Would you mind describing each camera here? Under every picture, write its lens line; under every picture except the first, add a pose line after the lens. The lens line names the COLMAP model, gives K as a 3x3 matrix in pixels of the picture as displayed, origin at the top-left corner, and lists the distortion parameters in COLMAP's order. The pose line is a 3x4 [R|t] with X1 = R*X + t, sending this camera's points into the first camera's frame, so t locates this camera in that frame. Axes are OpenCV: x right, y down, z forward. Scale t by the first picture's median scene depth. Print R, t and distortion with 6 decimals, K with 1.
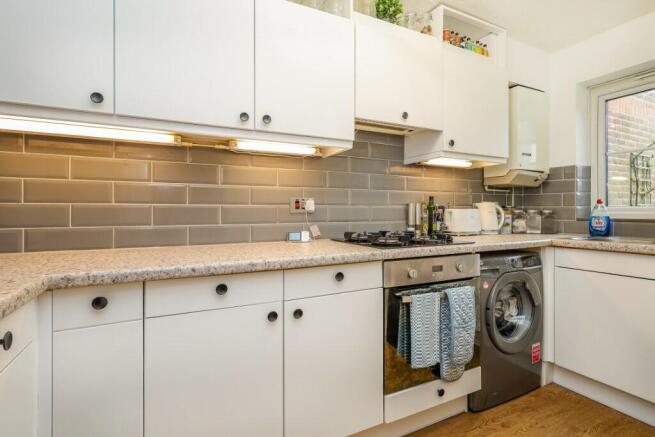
lens RADIAL K [[314.0, 0, 321.1], [0, 314.0, 210.4], [0, 0, 1]] dist [0.002158, -0.000395]
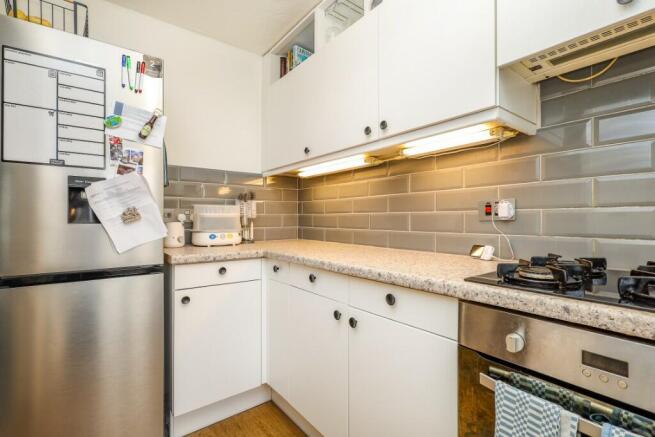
lens RADIAL K [[314.0, 0, 325.8], [0, 314.0, 215.5], [0, 0, 1]] dist [0.002158, -0.000395]
pose [[0.185683, -0.009694, -0.982562, 0.526622], [0.003040, 0.999952, -0.009291, 0.002031], [0.982605, -0.001261, 0.185703, 0.441071]]
